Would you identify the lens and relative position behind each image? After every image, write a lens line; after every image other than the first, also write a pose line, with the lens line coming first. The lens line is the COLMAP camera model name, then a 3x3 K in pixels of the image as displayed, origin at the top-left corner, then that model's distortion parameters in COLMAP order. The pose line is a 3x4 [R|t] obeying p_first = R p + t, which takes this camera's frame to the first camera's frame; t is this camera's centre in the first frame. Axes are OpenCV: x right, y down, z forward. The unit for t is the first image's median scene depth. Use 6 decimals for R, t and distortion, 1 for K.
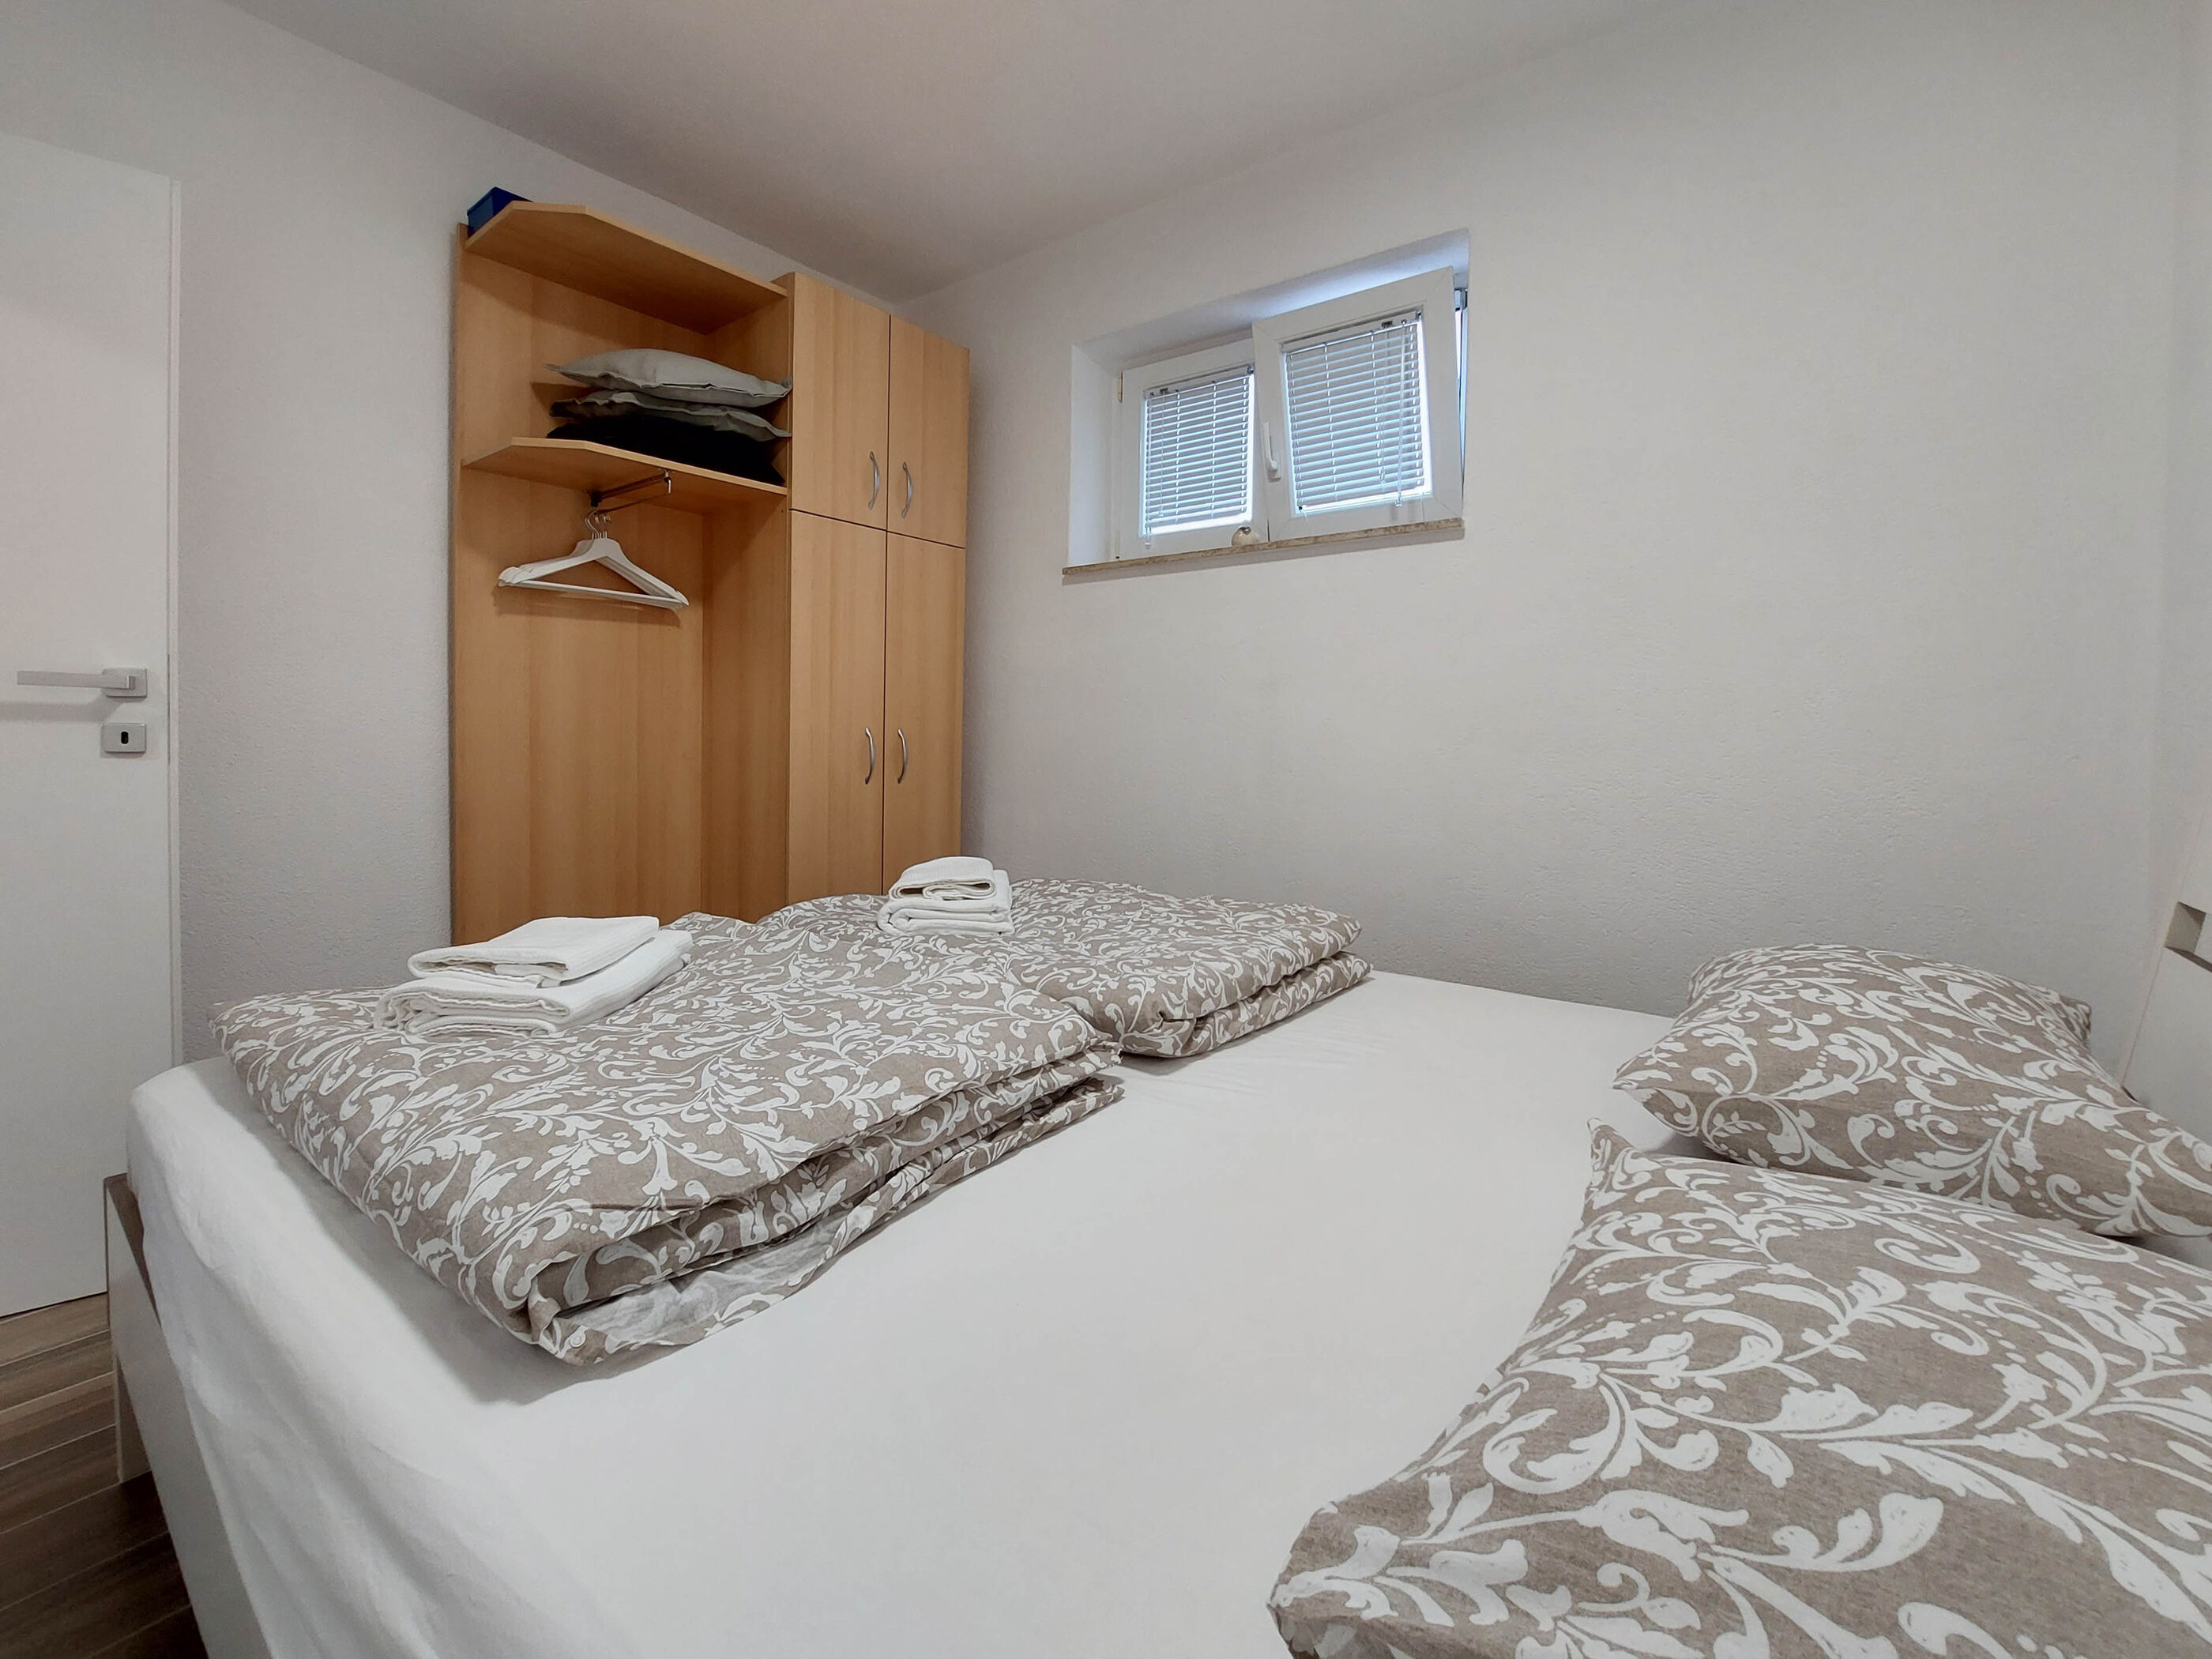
lens RADIAL K [[909.5, 0, 1108.8], [0, 909.5, 759.1], [0, 0, 1]] dist [-0.017177, 0.000019]
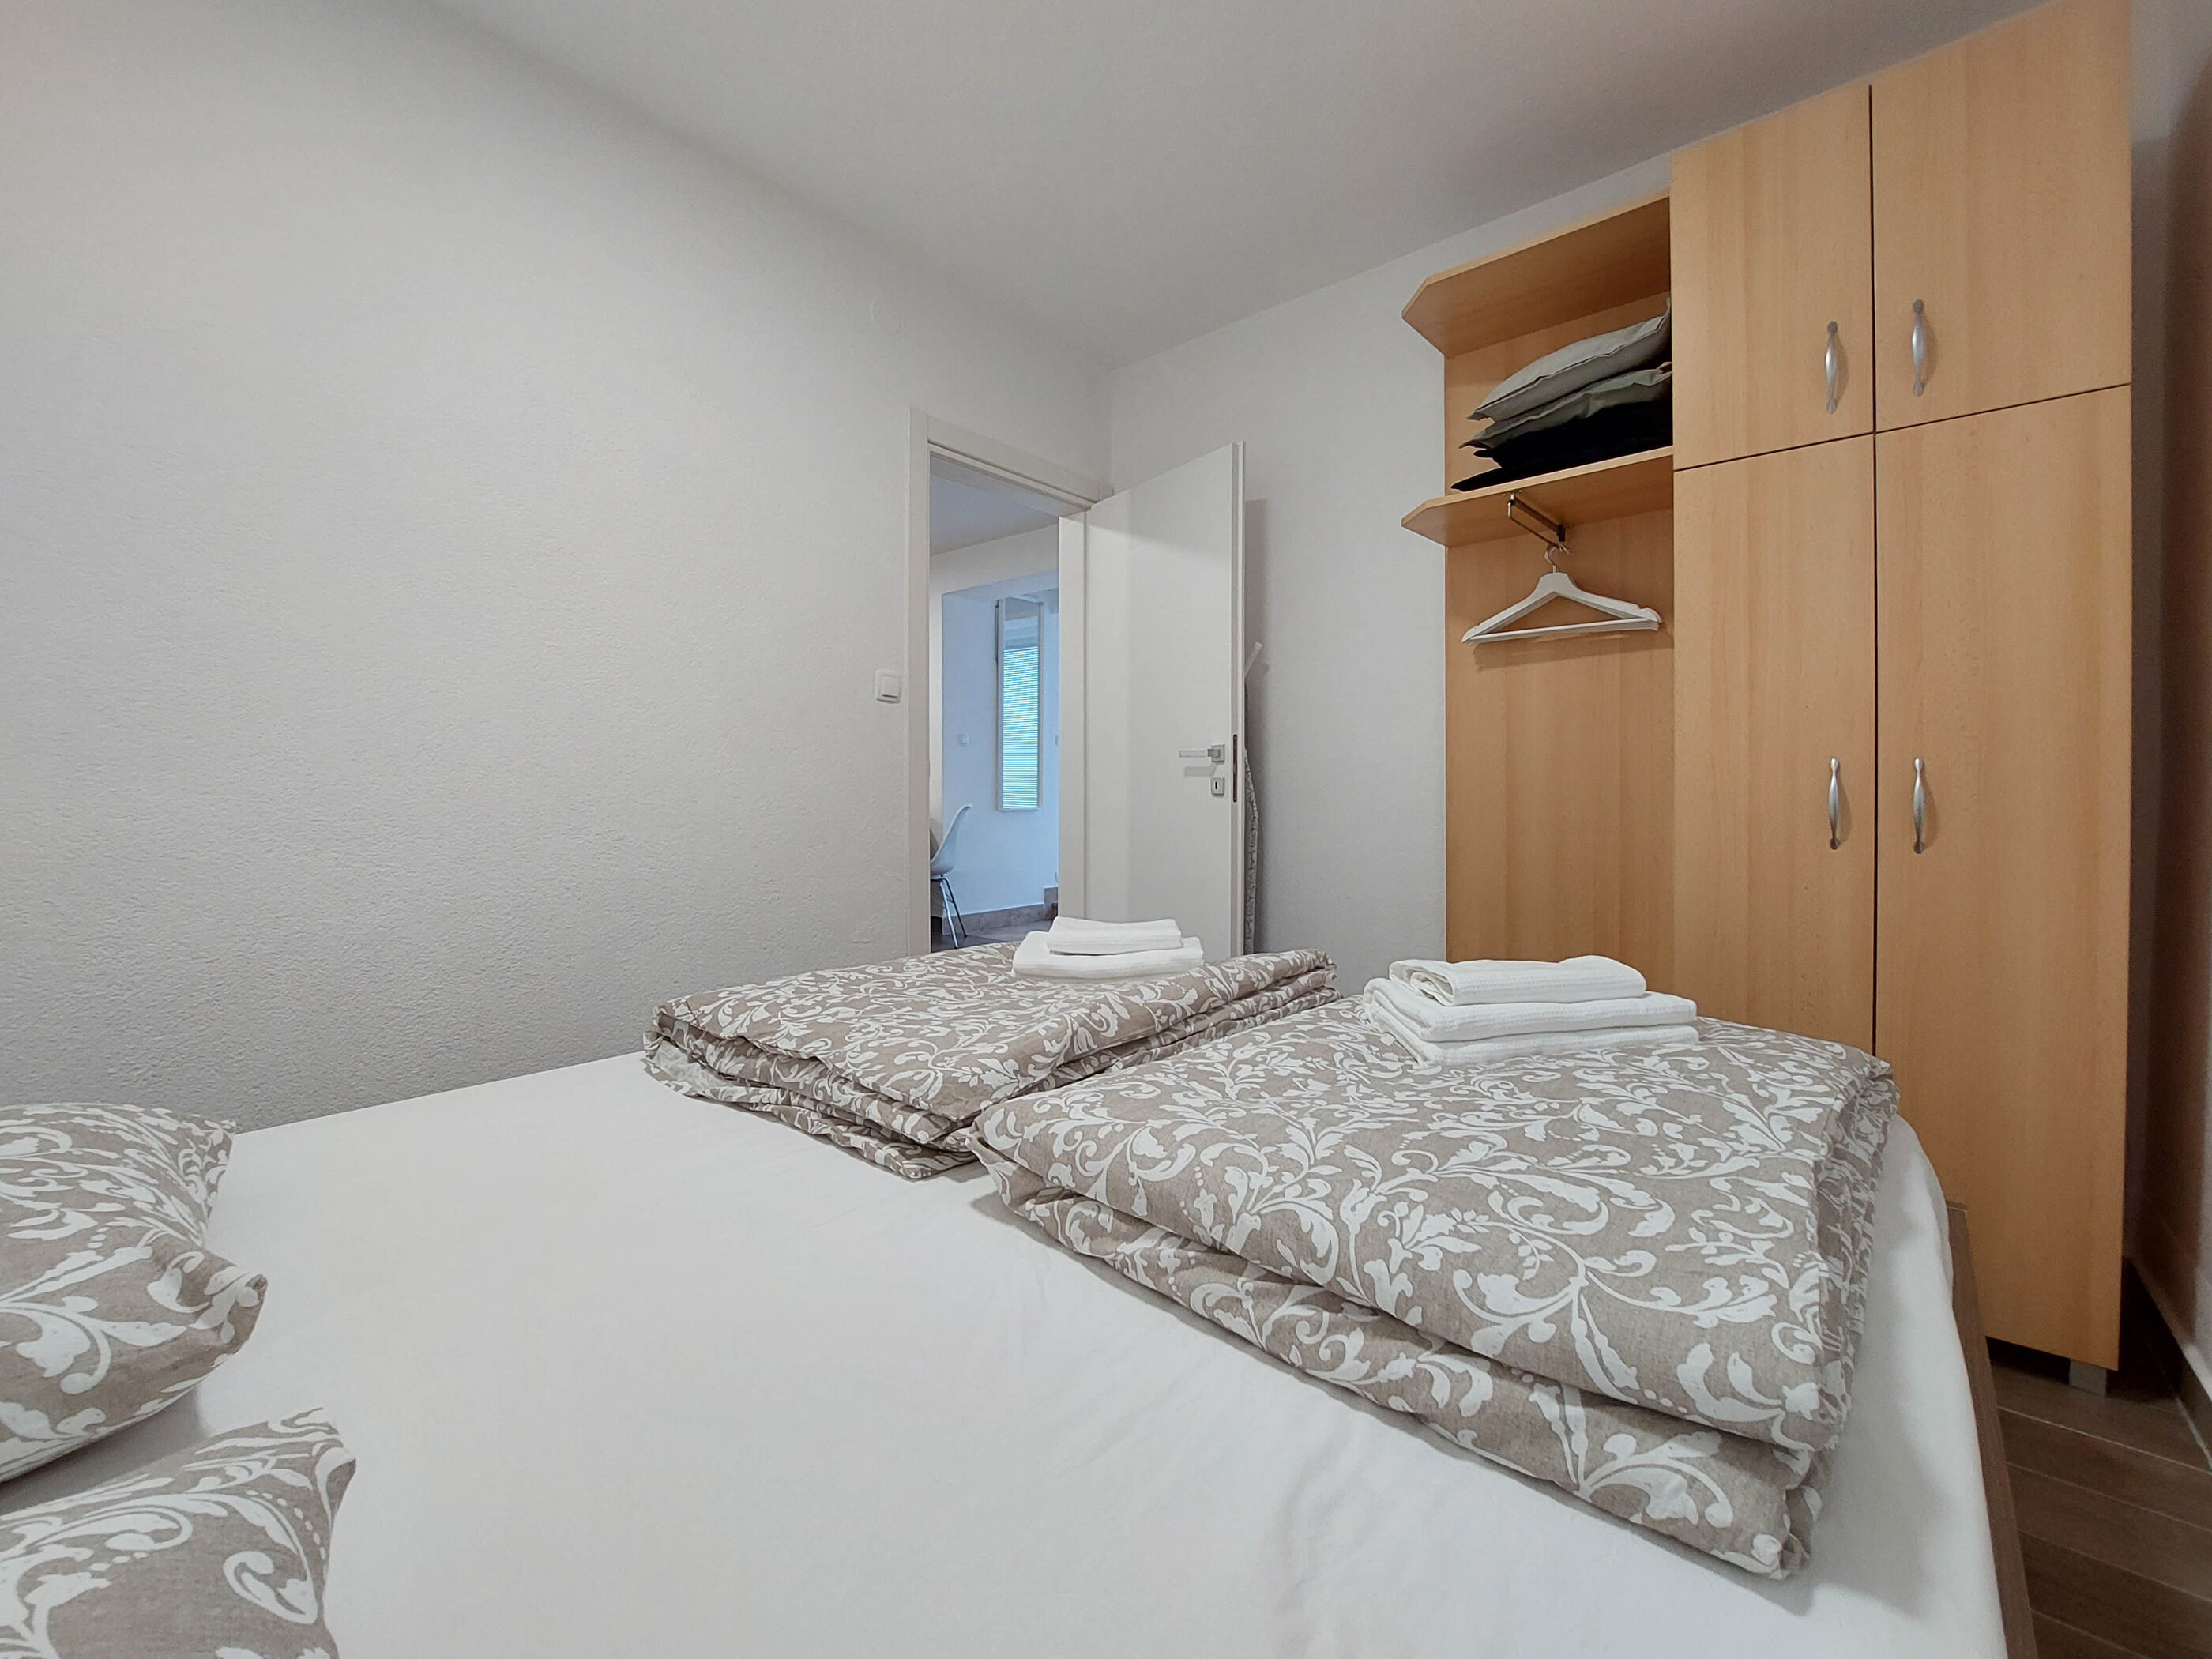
lens RADIAL K [[917.4, 0, 1111.0], [0, 917.4, 785.0], [0, 0, 1]] dist [-0.000385, -0.000197]
pose [[-0.059542, -0.010952, -0.998166, 0.655159], [-0.021031, 0.999732, -0.009714, -0.003445], [0.998004, 0.020414, -0.059756, 0.909226]]
